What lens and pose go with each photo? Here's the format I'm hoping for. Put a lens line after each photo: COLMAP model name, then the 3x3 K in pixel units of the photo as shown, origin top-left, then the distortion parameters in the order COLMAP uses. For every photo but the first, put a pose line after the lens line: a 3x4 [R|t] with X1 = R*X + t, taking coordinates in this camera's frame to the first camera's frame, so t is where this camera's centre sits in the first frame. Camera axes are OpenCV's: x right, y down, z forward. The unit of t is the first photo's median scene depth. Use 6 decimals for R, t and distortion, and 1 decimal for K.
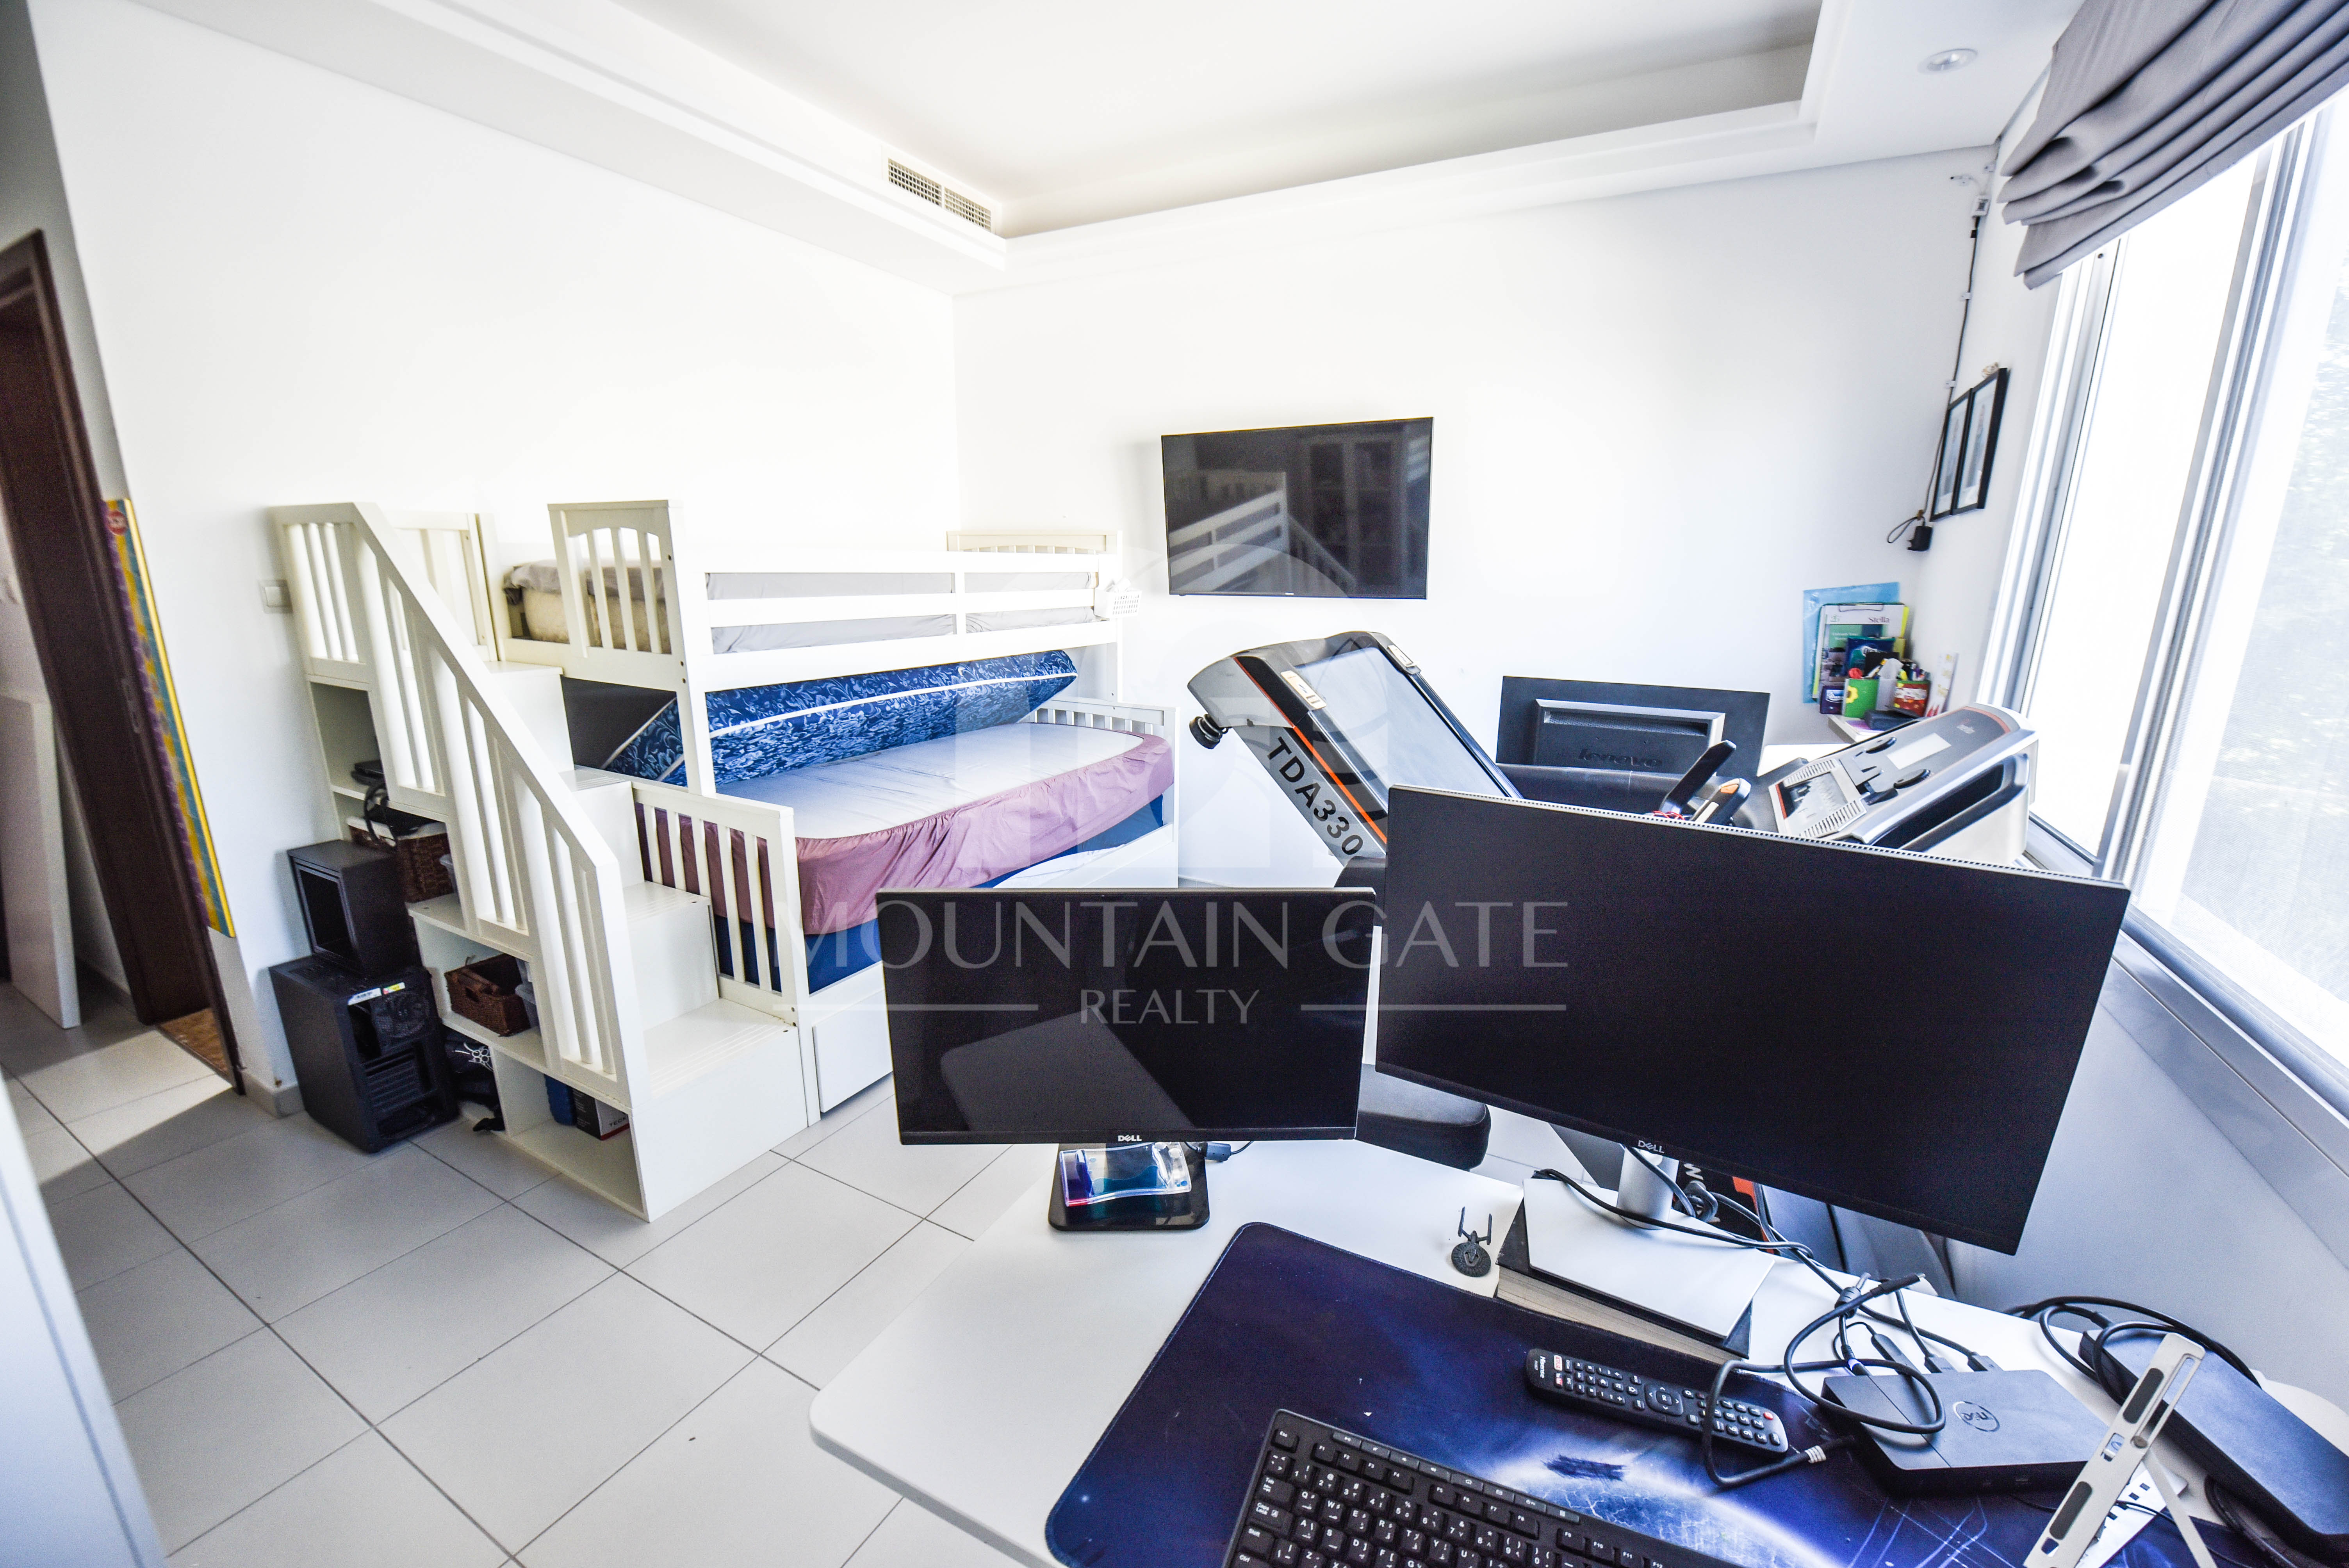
lens RADIAL K [[927.0, 0, 1206.6], [0, 927.0, 798.5], [0, 0, 1]] dist [-0.010827, -0.003850]
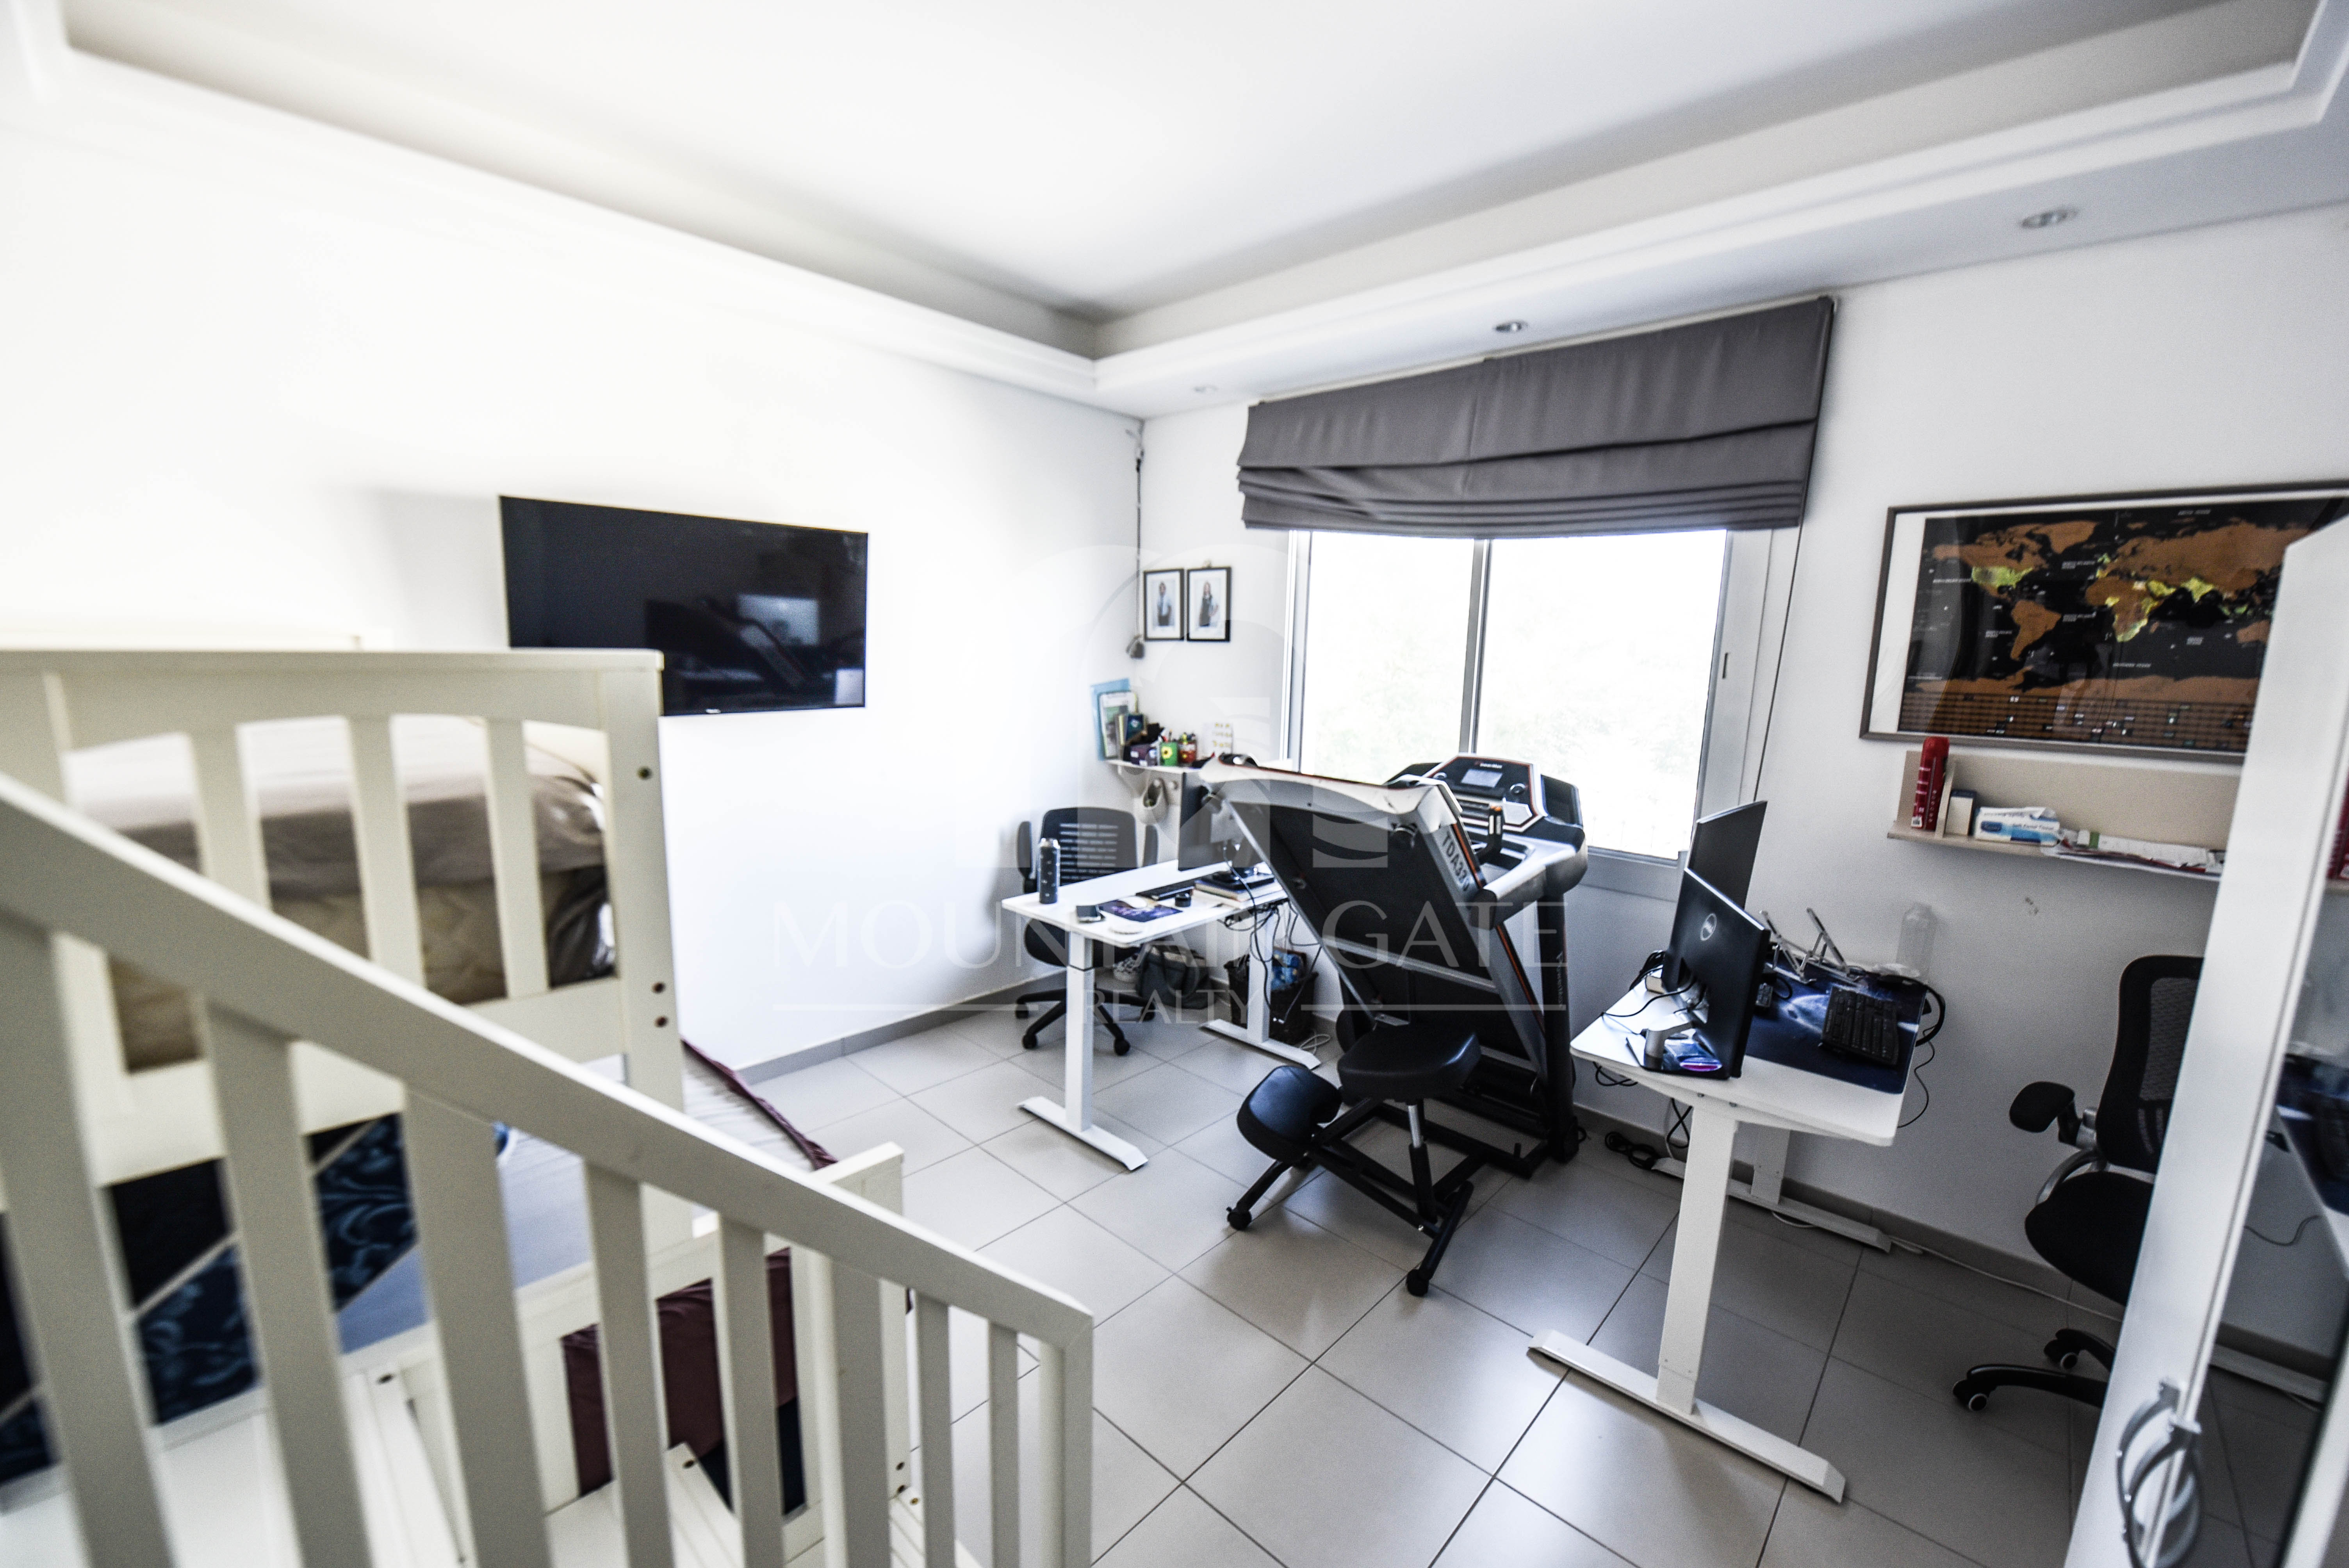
lens RADIAL K [[927.0, 0, 1206.6], [0, 927.0, 798.5], [0, 0, 1]] dist [-0.010827, -0.003850]
pose [[0.261043, -0.165539, 0.951028, -0.732215], [0.208958, 0.971519, 0.111749, -0.184207], [-0.942440, 0.169553, 0.288199, 0.455812]]
